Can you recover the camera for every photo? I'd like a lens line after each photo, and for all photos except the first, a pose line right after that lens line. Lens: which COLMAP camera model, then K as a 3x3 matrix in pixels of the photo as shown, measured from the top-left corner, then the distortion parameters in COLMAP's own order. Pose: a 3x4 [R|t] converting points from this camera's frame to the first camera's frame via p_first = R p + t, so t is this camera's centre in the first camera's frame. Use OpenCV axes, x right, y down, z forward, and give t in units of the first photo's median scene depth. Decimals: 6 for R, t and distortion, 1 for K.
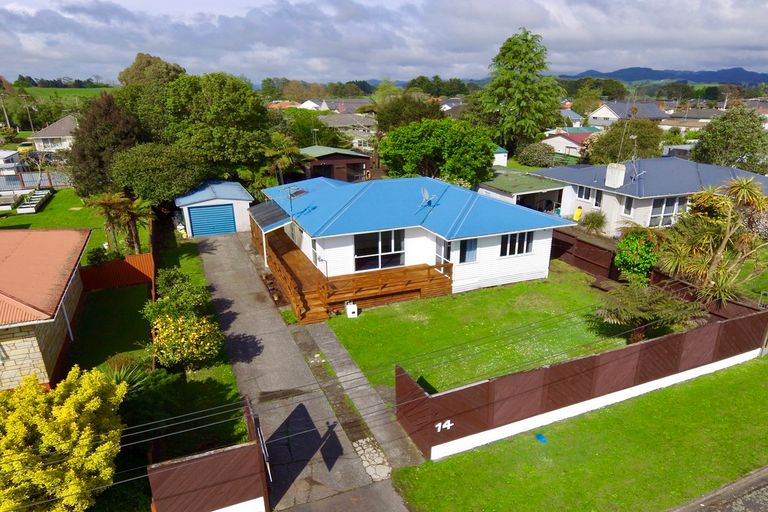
lens RADIAL K [[474.9, 0, 382.4], [0, 474.9, 252.7], [0, 0, 1]] dist [-0.002948, -0.000254]
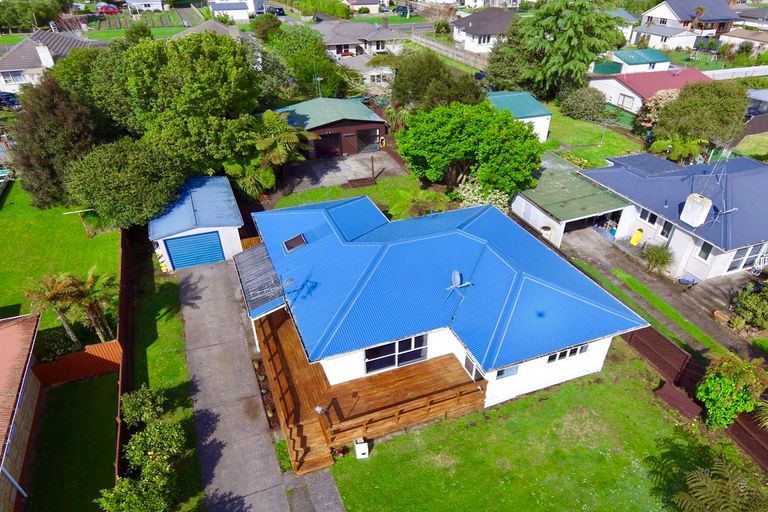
lens RADIAL K [[474.9, 0, 385.1], [0, 474.9, 259.3], [0, 0, 1]] dist [-0.002948, -0.000254]
pose [[0.999713, 0.014968, -0.018686, -0.008763], [-0.009652, 0.966207, 0.257585, -0.263060], [0.021910, -0.257331, 0.966075, 0.192751]]
